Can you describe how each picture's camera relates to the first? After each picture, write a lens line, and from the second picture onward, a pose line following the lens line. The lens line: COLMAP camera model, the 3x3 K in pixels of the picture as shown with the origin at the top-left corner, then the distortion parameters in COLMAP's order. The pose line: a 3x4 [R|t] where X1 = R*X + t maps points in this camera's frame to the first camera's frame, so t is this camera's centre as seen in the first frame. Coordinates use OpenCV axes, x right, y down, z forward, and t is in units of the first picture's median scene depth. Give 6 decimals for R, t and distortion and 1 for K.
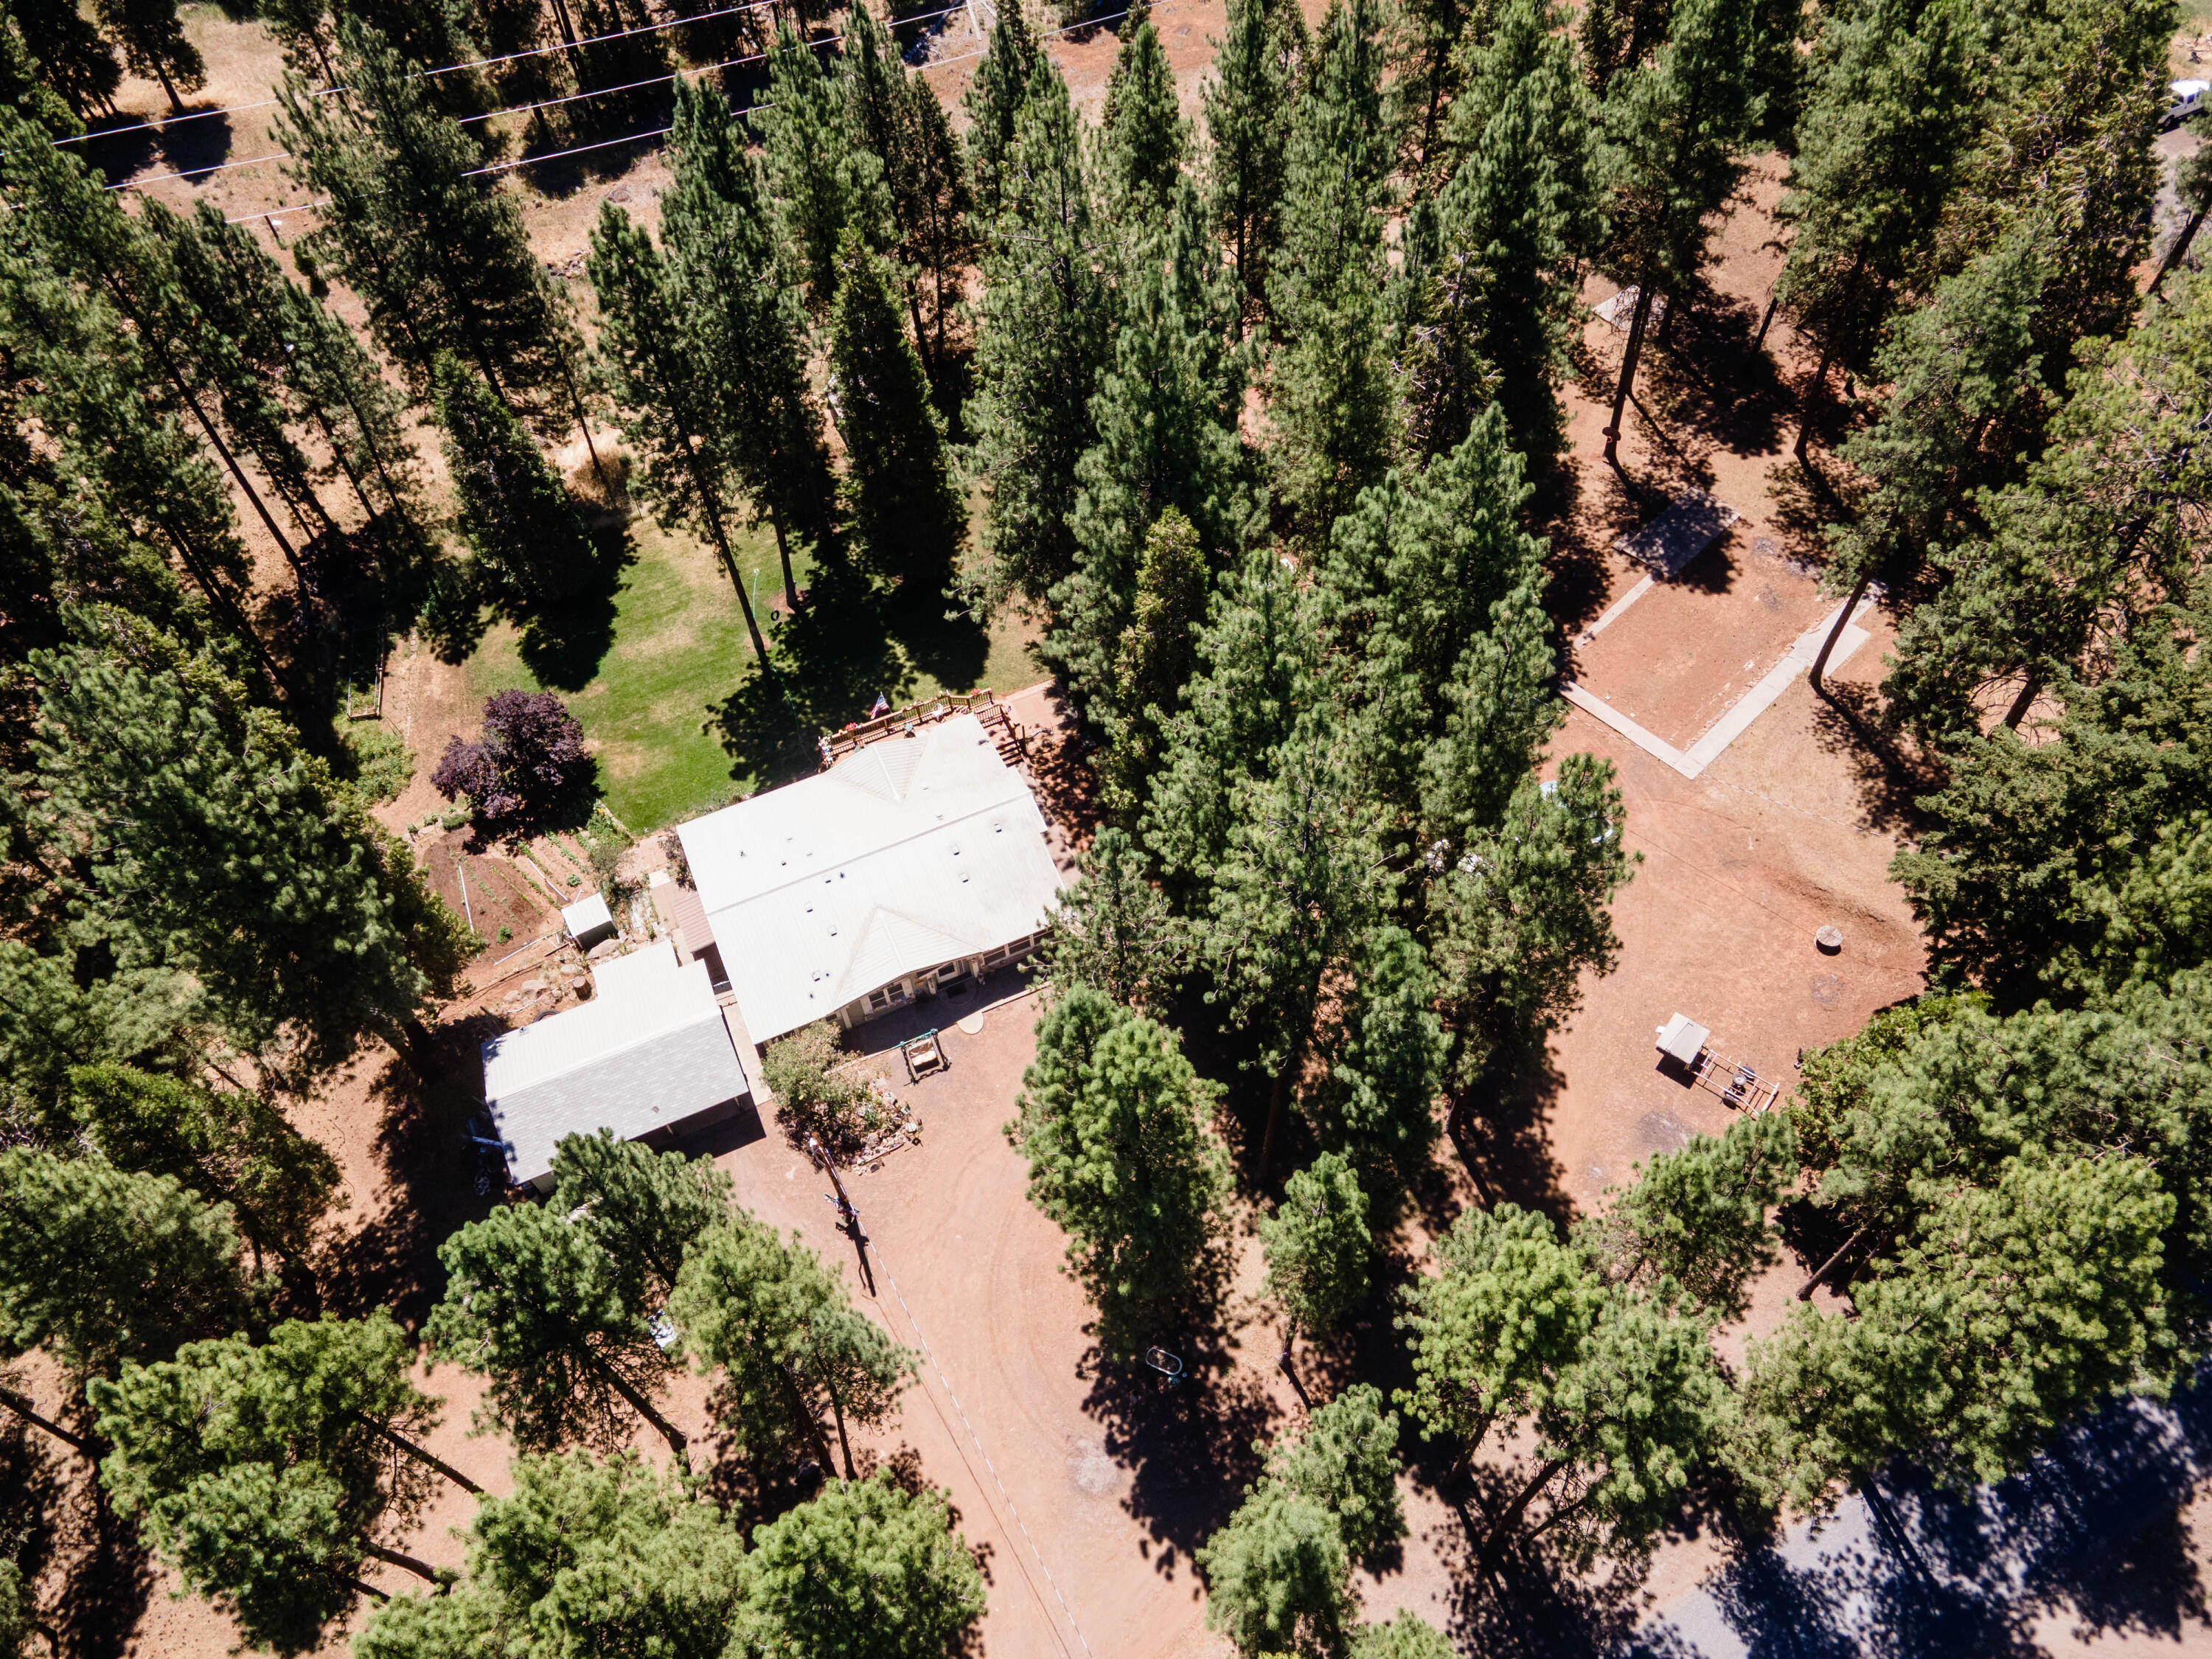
lens RADIAL K [[1598.9, 0, 1085.7], [0, 1598.9, 819.6], [0, 0, 1]] dist [0.004155, 0.115735]
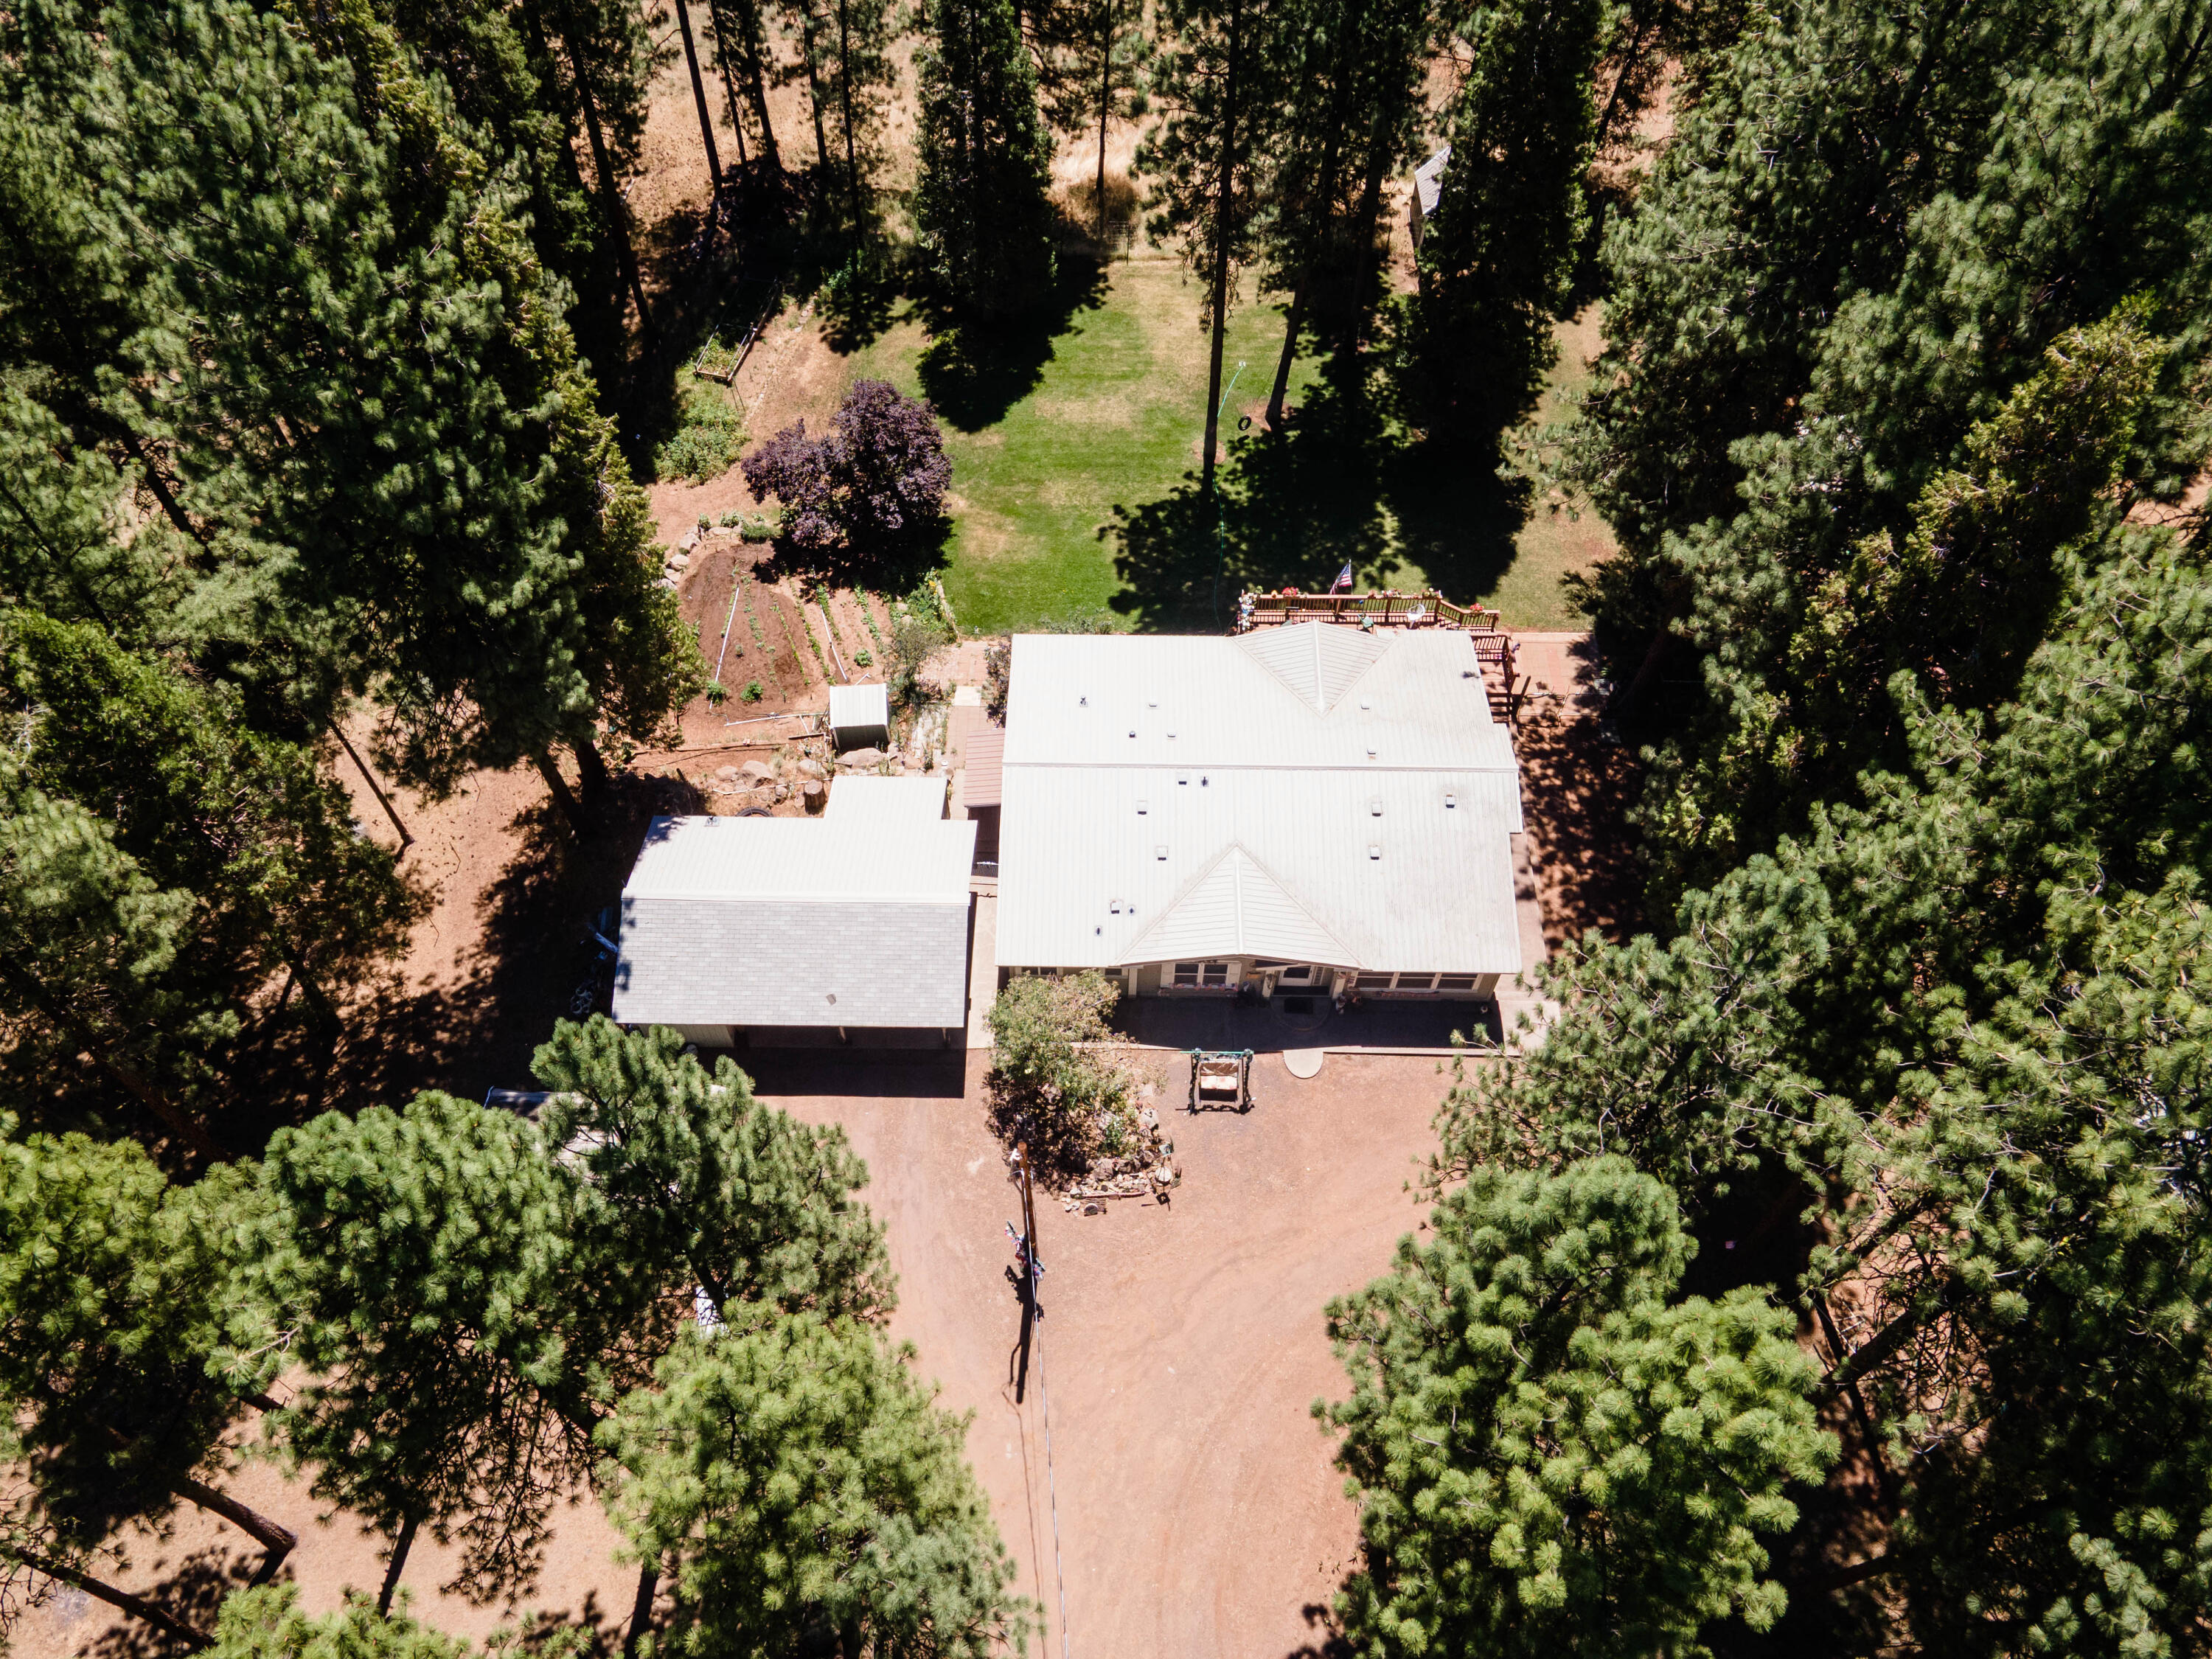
lens RADIAL K [[1598.9, 0, 1085.7], [0, 1598.9, 819.6], [0, 0, 1]] dist [0.004155, 0.115735]
pose [[0.907777, 0.369360, -0.198781, -0.053996], [-0.364006, 0.929180, 0.064219, 0.022689], [0.208424, 0.014062, 0.977938, 0.306033]]
